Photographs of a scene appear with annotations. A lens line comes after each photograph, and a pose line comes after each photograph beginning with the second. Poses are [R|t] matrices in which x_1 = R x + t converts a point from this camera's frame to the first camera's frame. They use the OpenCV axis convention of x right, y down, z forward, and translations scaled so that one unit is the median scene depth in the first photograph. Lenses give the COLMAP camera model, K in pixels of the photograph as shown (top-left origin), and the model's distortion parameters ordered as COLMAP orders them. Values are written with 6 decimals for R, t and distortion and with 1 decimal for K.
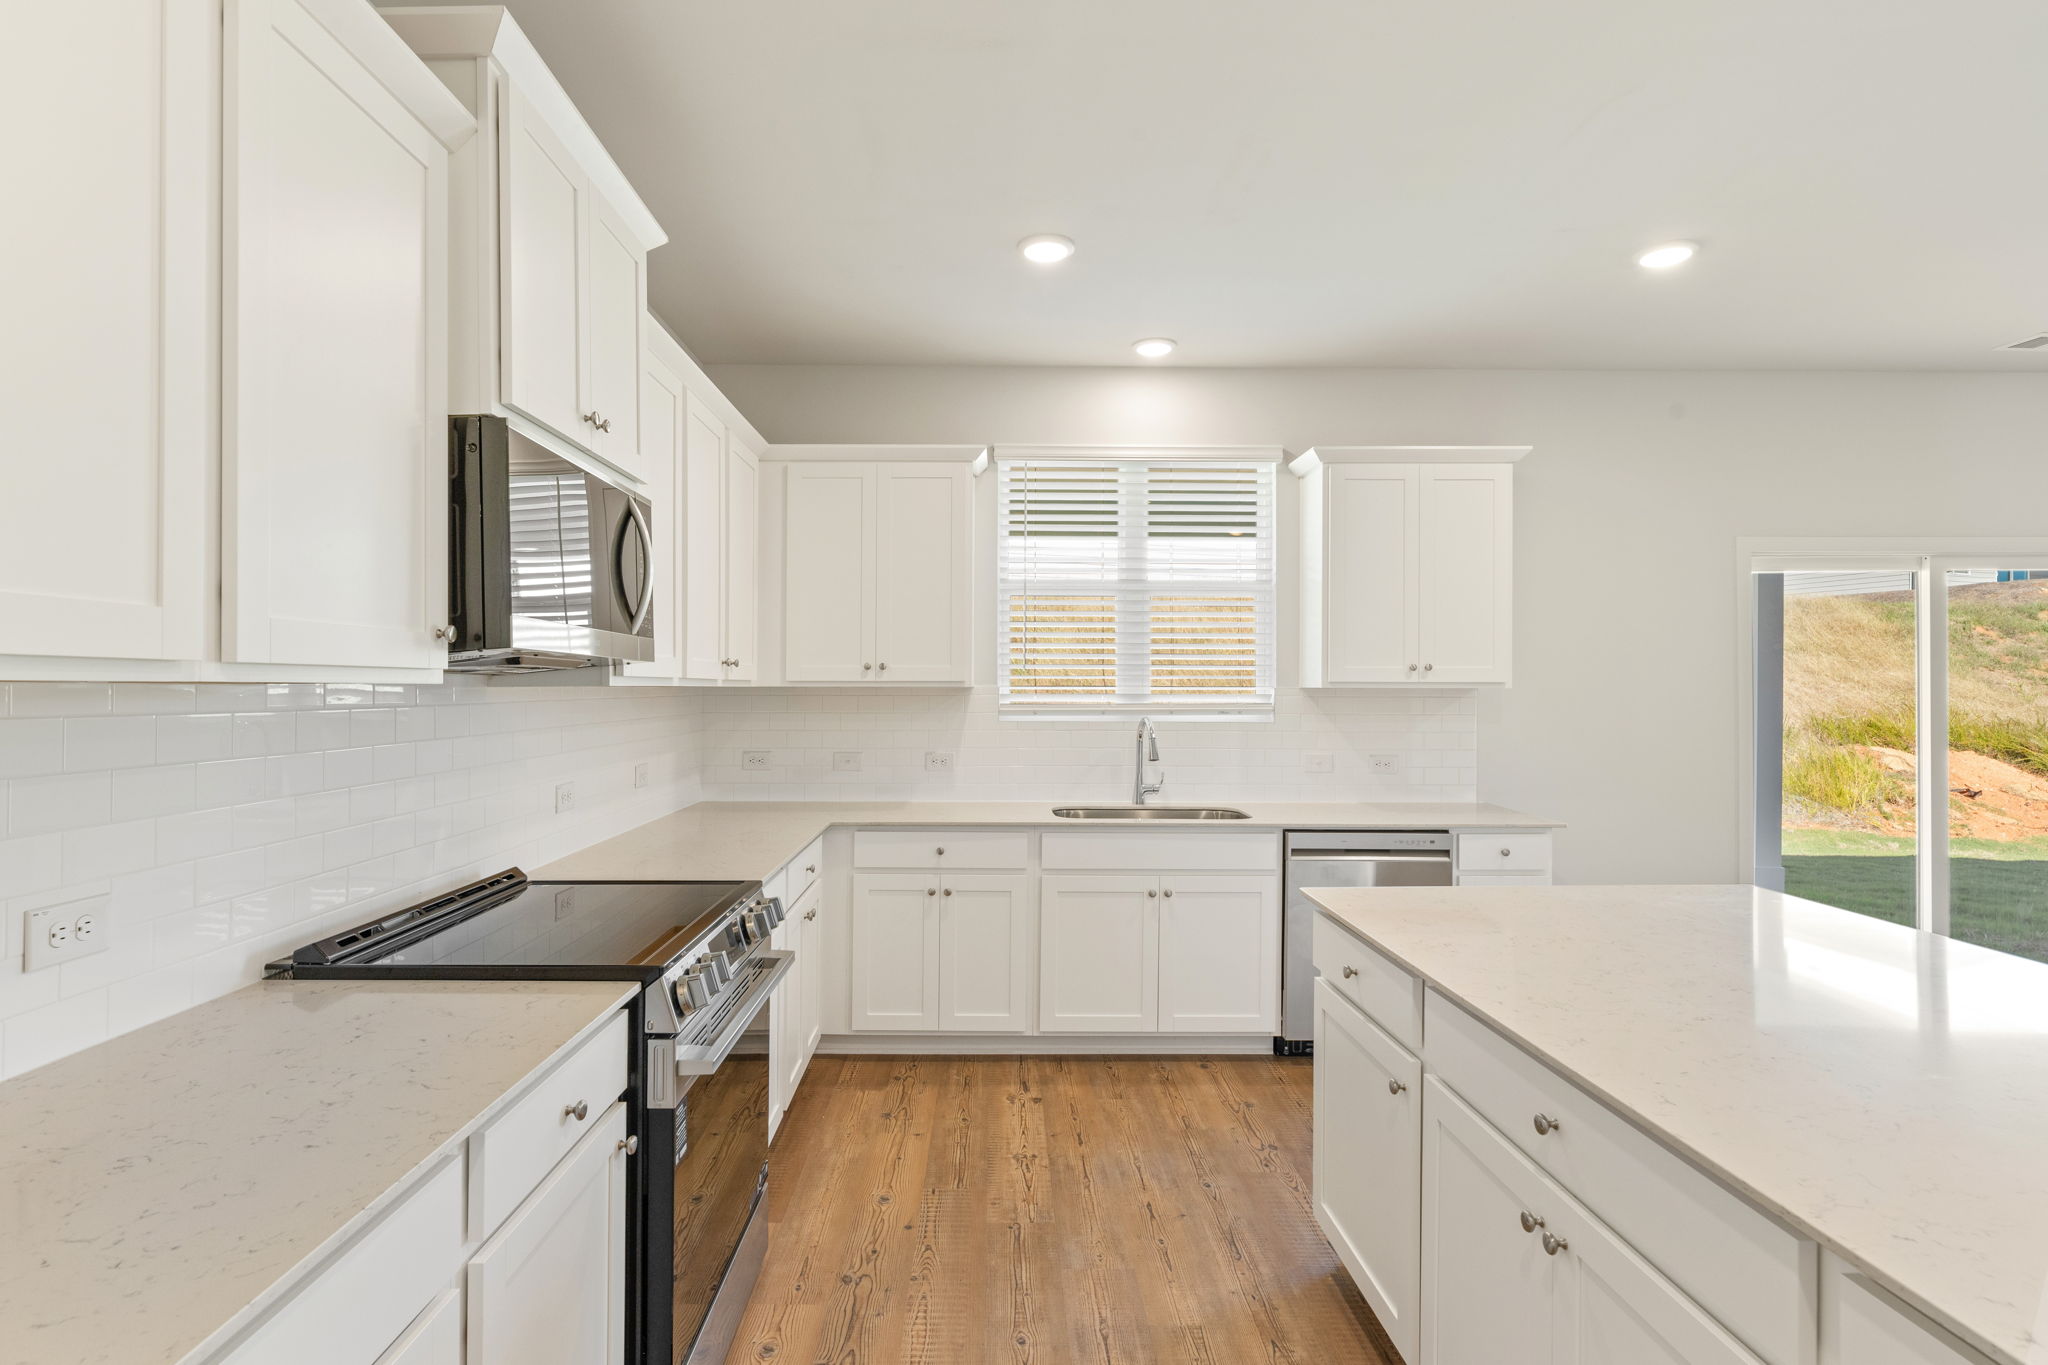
lens RADIAL K [[1030.9, 0, 999.9], [0, 1030.9, 686.6], [0, 0, 1]] dist [0.000429, -0.000007]
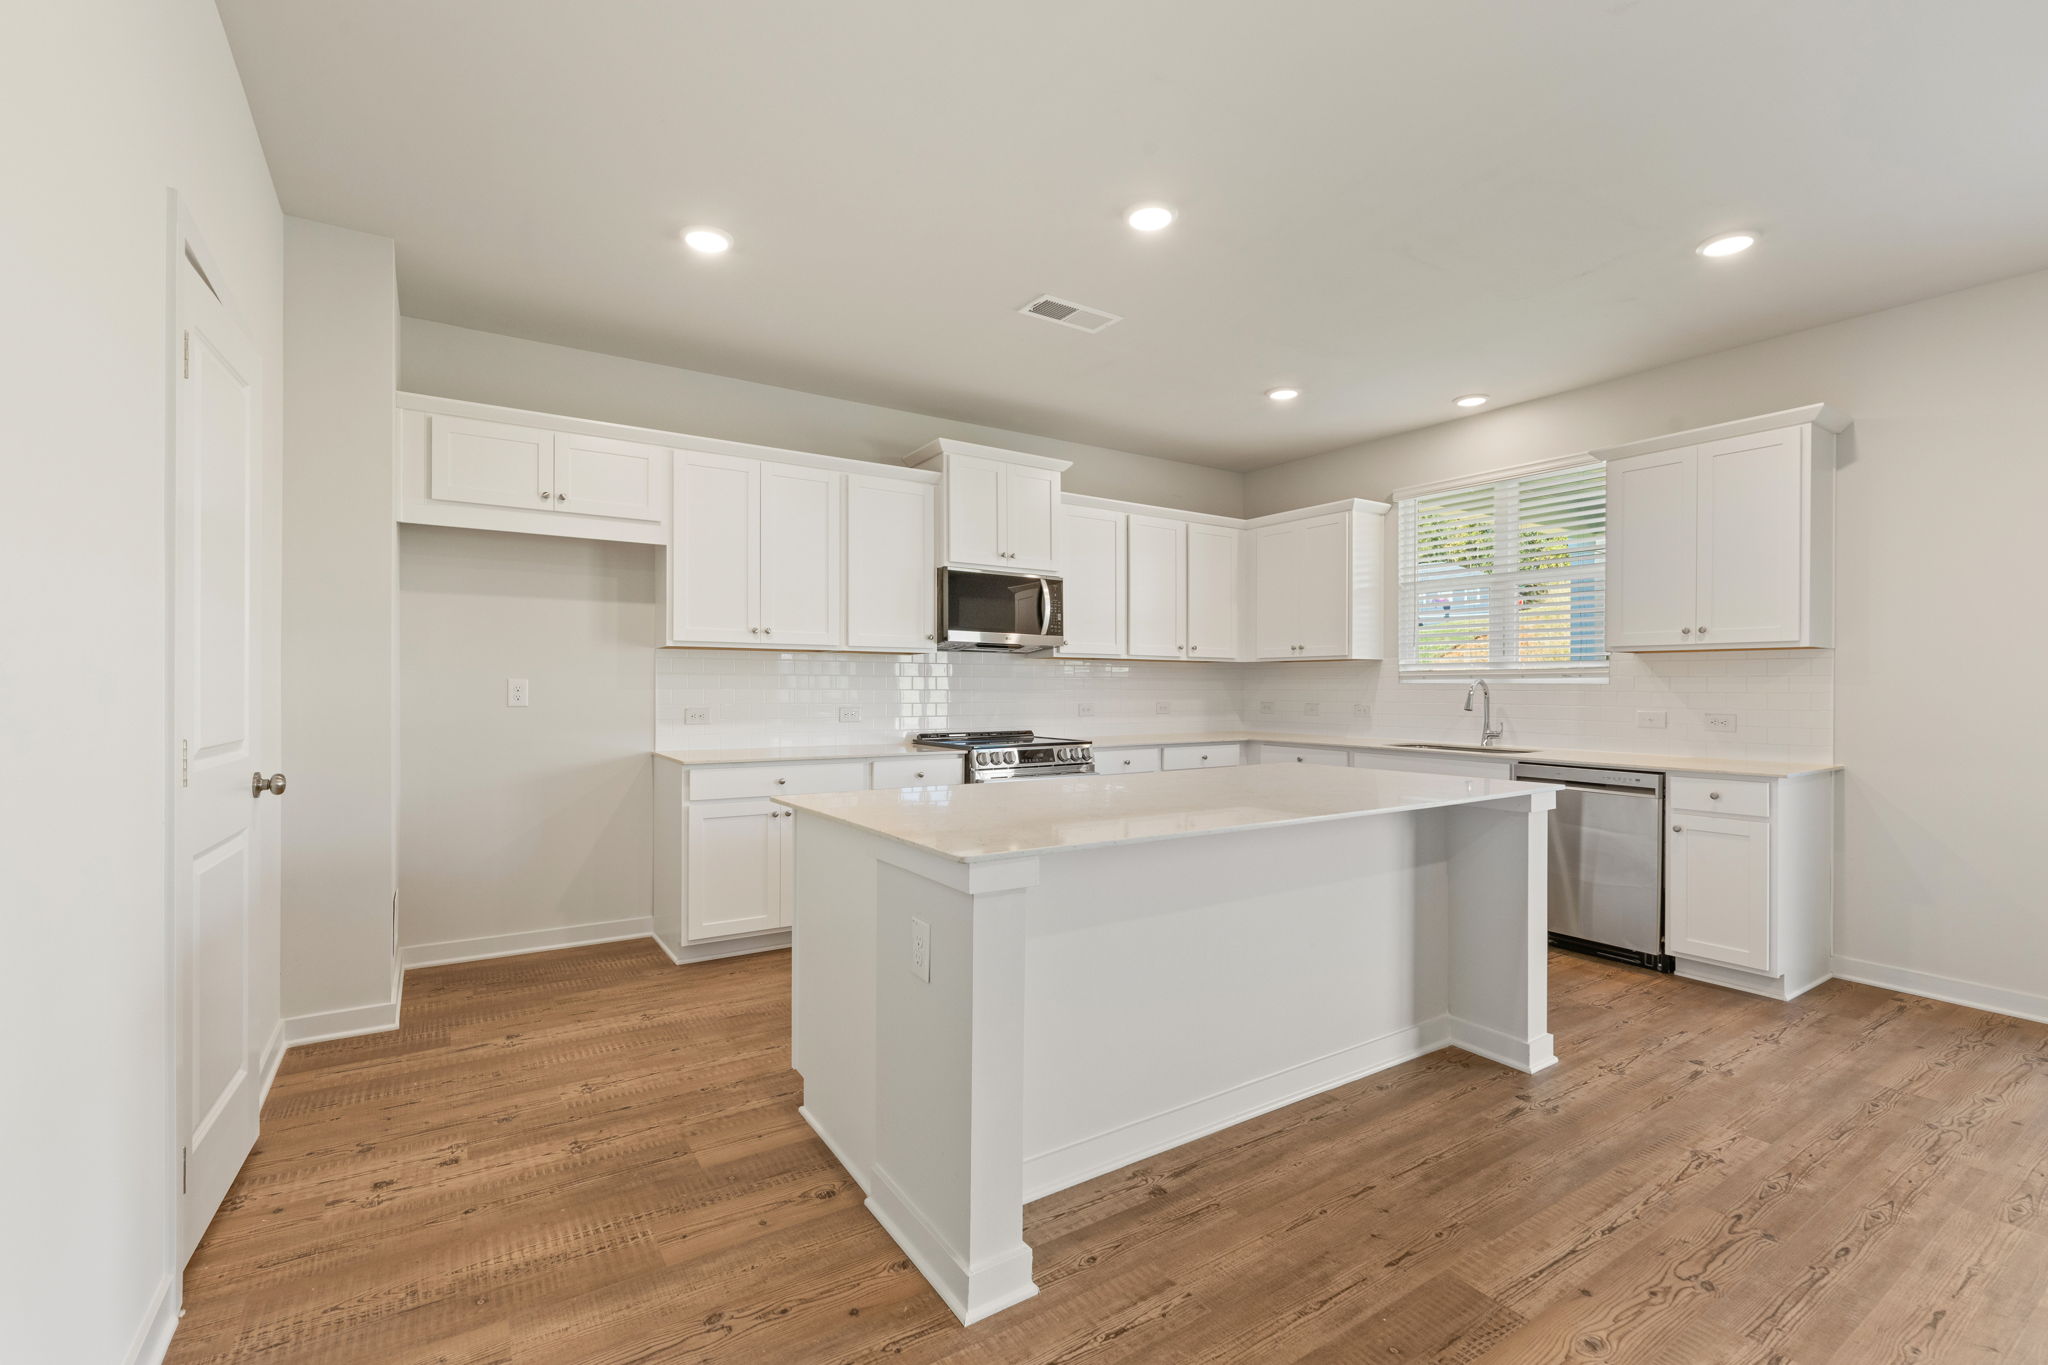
lens RADIAL K [[902.0, 0, 1023.7], [0, 902.0, 688.8], [0, 0, 1]] dist [-0.004377, 0.000053]
pose [[0.544263, 0.001883, -0.838913, 0.950929], [-0.002015, 0.999998, 0.000937, 0.051035], [0.838912, 0.001181, 0.544265, -0.143078]]
